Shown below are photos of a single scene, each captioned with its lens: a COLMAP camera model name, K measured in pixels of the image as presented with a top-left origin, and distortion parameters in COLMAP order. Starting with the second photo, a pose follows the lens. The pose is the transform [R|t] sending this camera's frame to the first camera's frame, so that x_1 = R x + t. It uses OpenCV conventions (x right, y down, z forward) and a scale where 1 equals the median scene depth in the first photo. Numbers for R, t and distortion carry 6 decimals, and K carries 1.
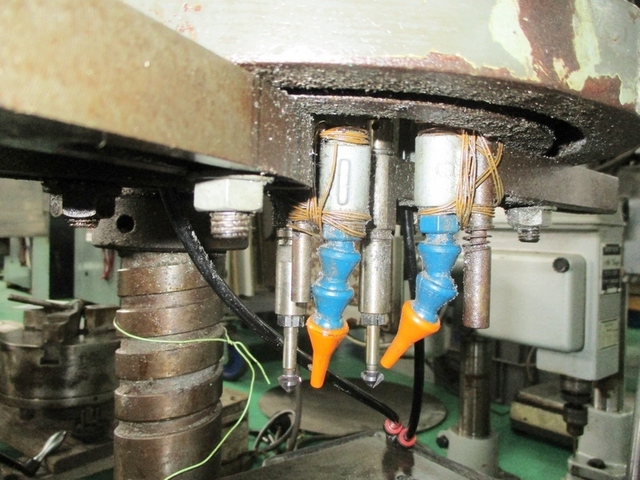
lens RADIAL K [[543.7, 0, 321.1], [0, 543.7, 232.3], [0, 0, 1]] dist [-0.025963, -0.010361]
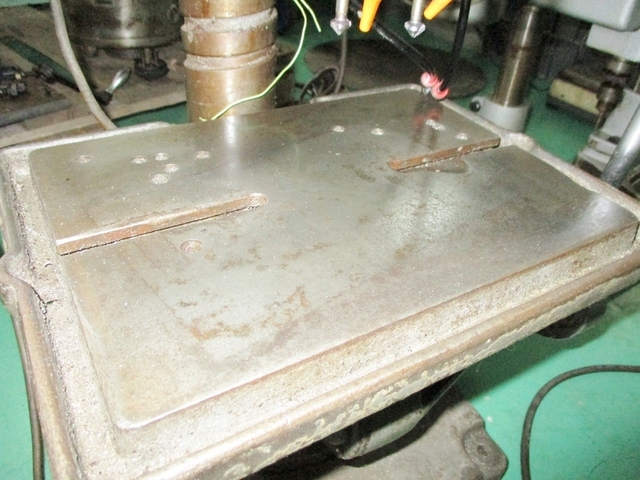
lens RADIAL K [[543.7, 0, 321.1], [0, 543.7, 232.3], [0, 0, 1]] dist [-0.025963, -0.010361]
pose [[0.994137, 0.095723, -0.050290, -0.000226], [-0.050142, 0.820169, 0.569920, -0.003837], [0.095801, -0.564056, 0.820160, -0.061085]]
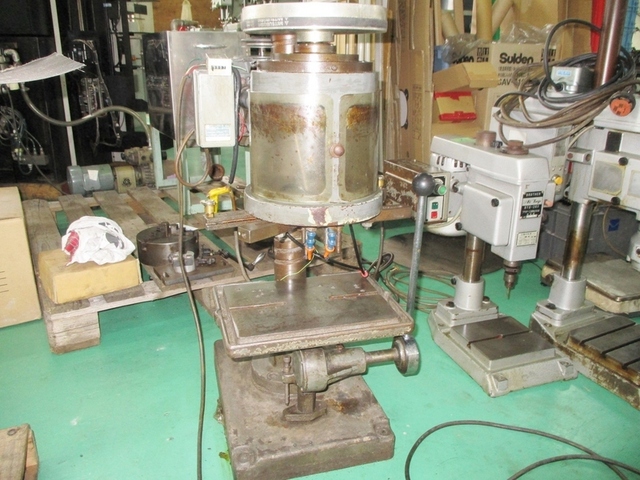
lens RADIAL K [[543.7, 0, 321.1], [0, 543.7, 232.3], [0, 0, 1]] dist [-0.025963, -0.010361]
pose [[0.939717, 0.105185, -0.325374, 0.467632], [0.000612, 0.950997, 0.309199, -0.410913], [0.341952, -0.290759, 0.893604, -0.908350]]
